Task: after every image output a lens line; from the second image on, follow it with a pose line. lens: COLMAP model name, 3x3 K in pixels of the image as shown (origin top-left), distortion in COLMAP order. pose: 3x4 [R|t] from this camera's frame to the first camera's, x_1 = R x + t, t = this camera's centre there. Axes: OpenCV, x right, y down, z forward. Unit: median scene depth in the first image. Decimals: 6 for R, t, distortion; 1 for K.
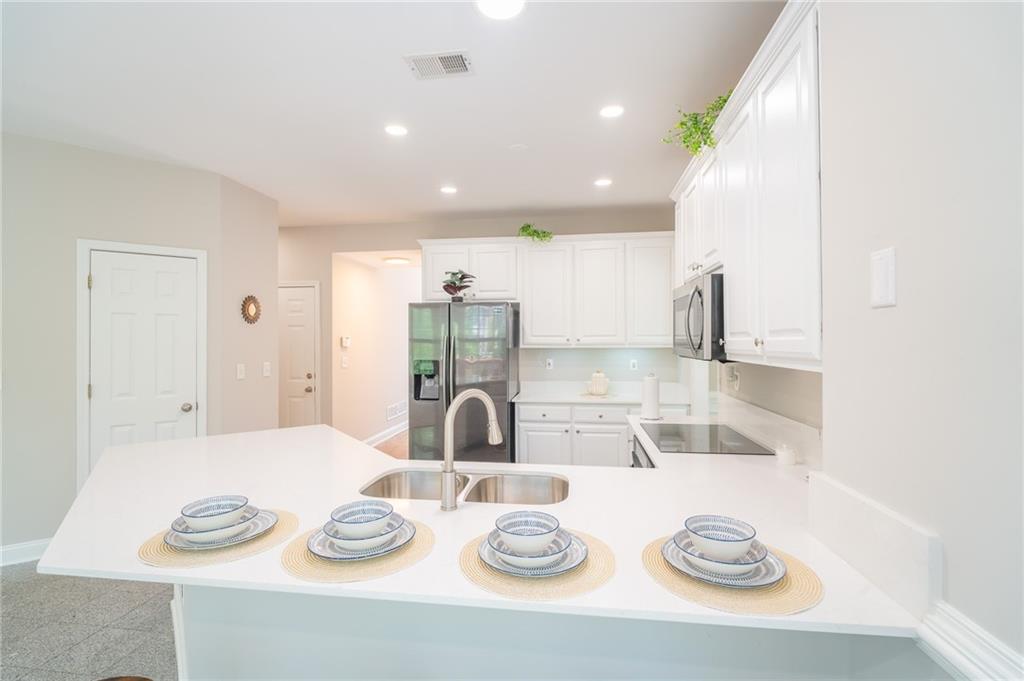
lens RADIAL K [[474.6, 0, 514.5], [0, 474.6, 337.2], [0, 0, 1]] dist [-0.003666, -0.000243]
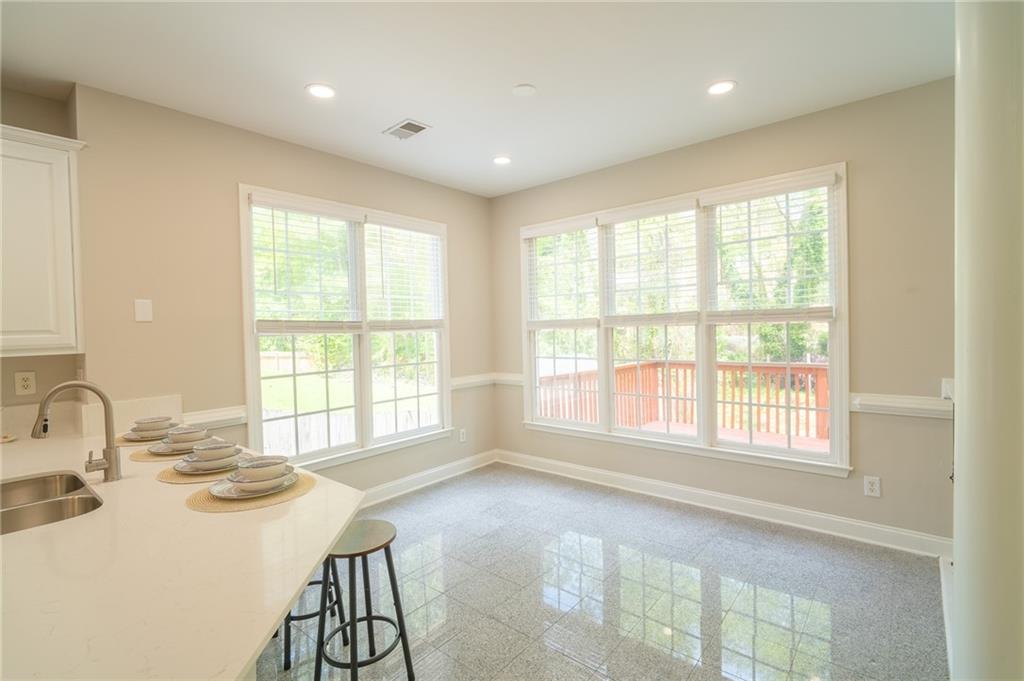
lens RADIAL K [[474.6, 0, 514.5], [0, 474.6, 337.2], [0, 0, 1]] dist [-0.003666, -0.000243]
pose [[-0.846687, 0.012641, 0.531942, -0.551425], [0.023575, 0.999627, 0.013770, 0.007354], [-0.531569, 0.024199, -0.846669, 0.501882]]
